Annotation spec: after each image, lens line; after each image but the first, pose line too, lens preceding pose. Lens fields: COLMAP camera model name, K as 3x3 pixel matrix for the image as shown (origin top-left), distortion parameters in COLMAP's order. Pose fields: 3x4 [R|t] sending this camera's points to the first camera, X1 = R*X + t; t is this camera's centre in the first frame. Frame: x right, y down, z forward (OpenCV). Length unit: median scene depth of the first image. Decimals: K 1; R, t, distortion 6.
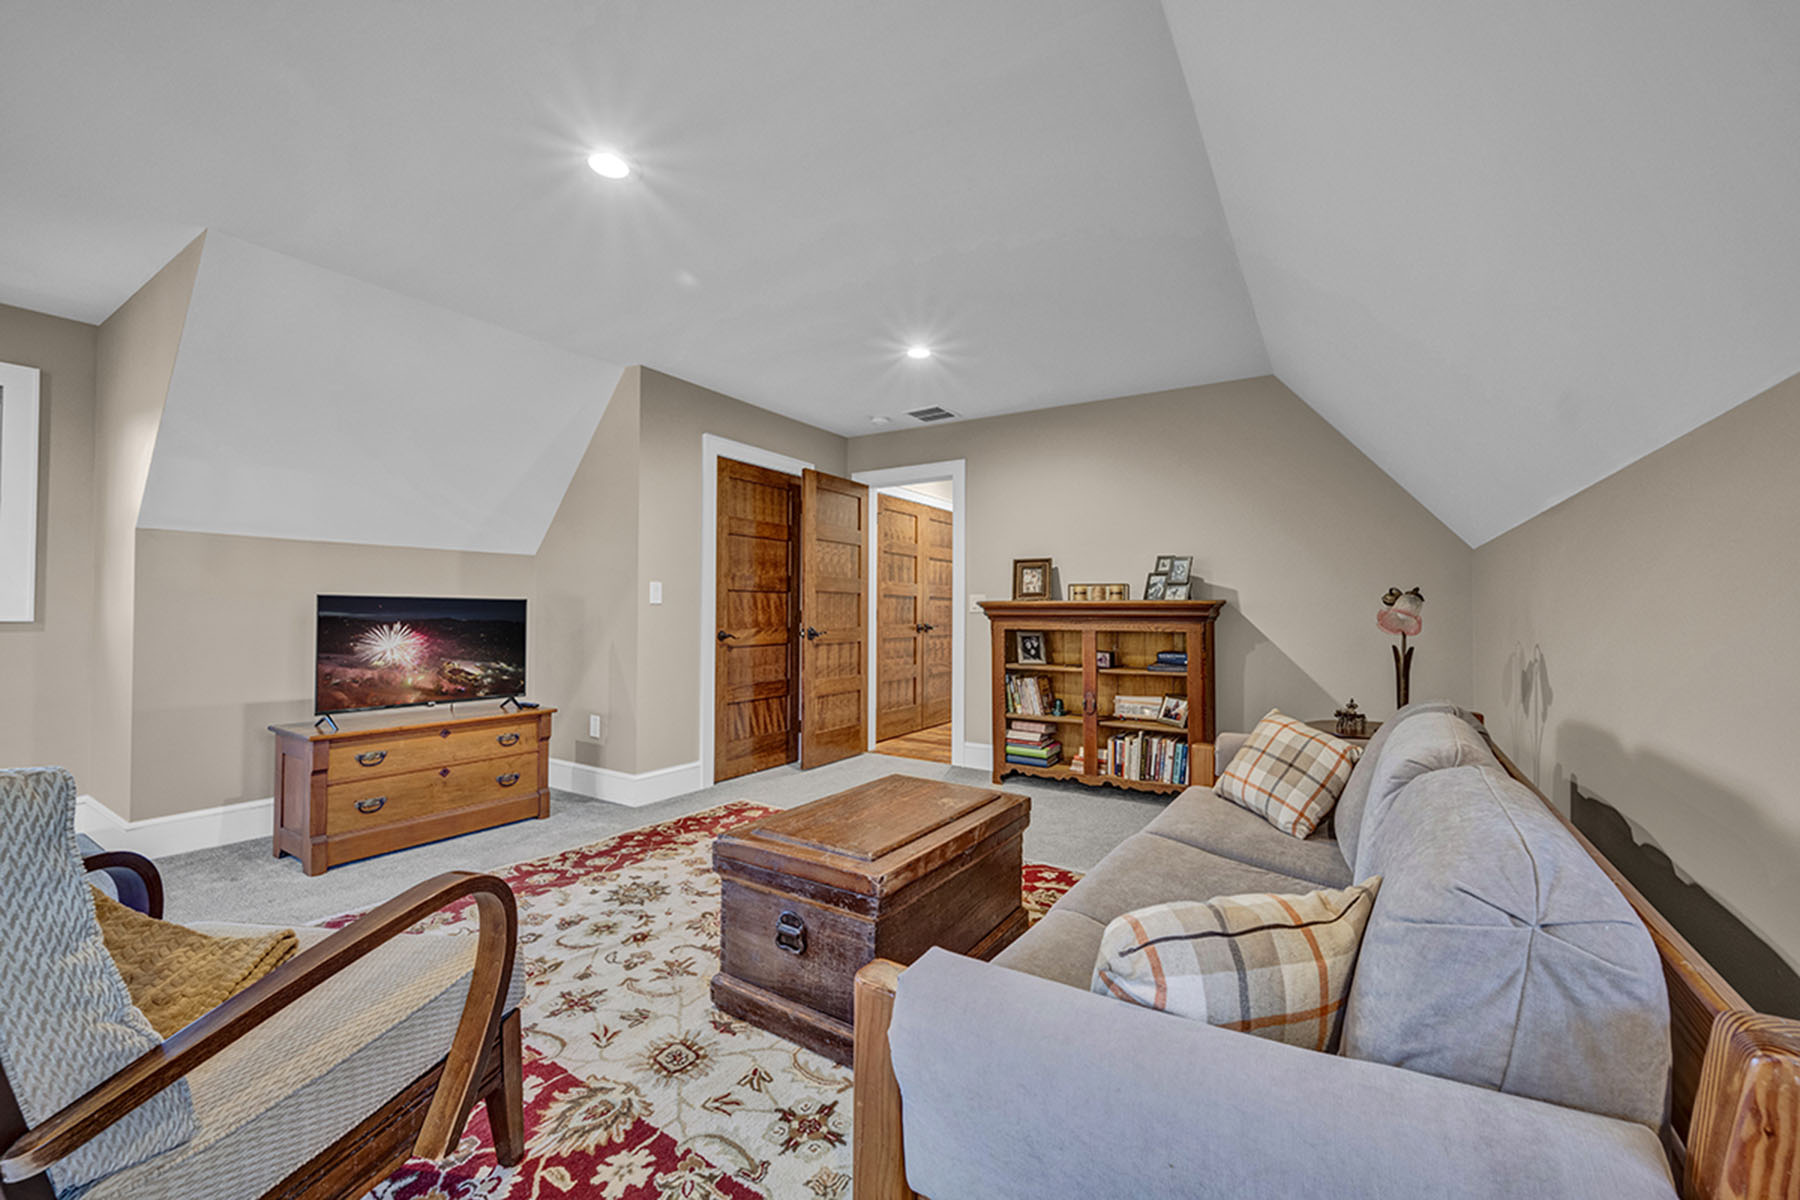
lens RADIAL K [[697.8, 0, 906.5], [0, 697.8, 595.7], [0, 0, 1]] dist [-0.000426, -0.001105]
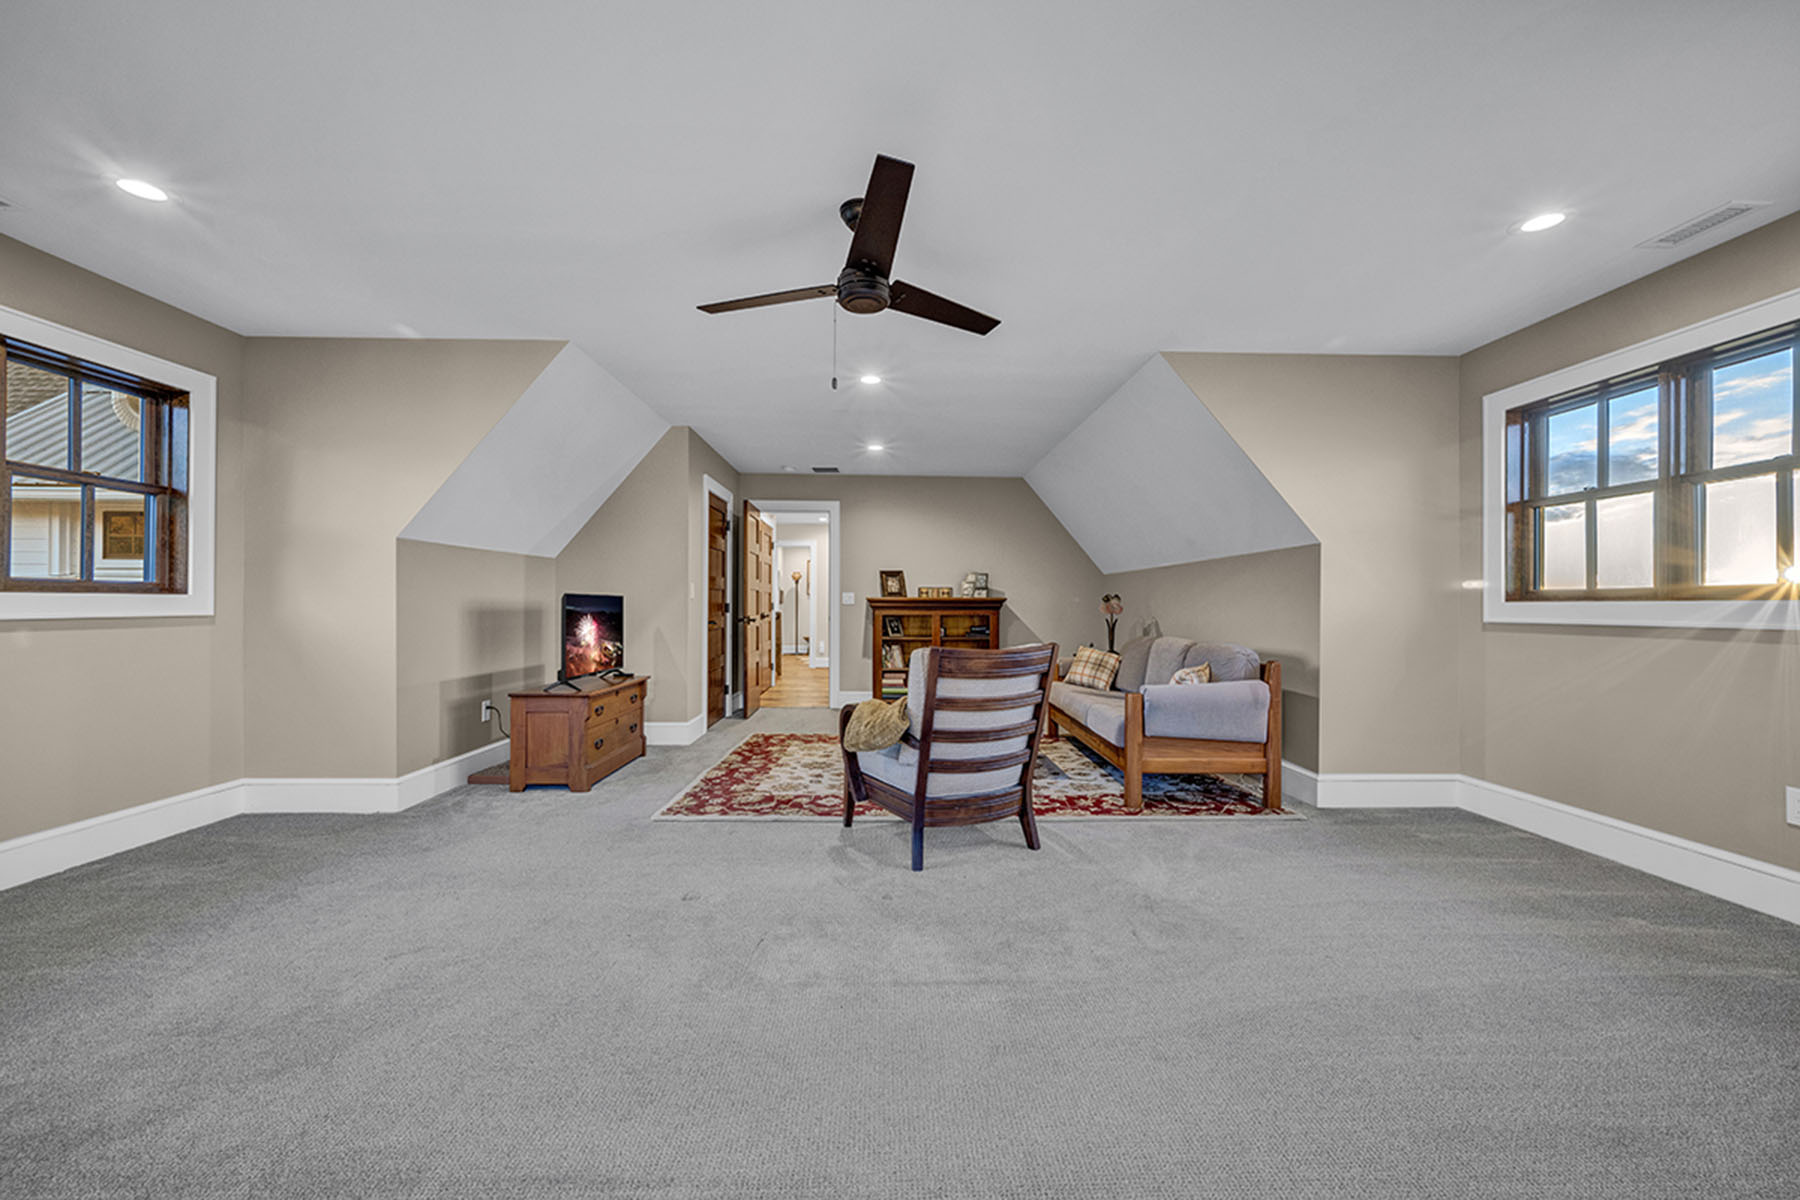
lens RADIAL K [[697.8, 0, 897.9], [0, 697.8, 602.7], [0, 0, 1]] dist [-0.000426, -0.001105]
pose [[0.829910, -0.000285, 0.557897, -0.756388], [-0.013417, 0.999700, 0.020470, -0.014330], [-0.557736, -0.024473, 0.829658, -0.355907]]
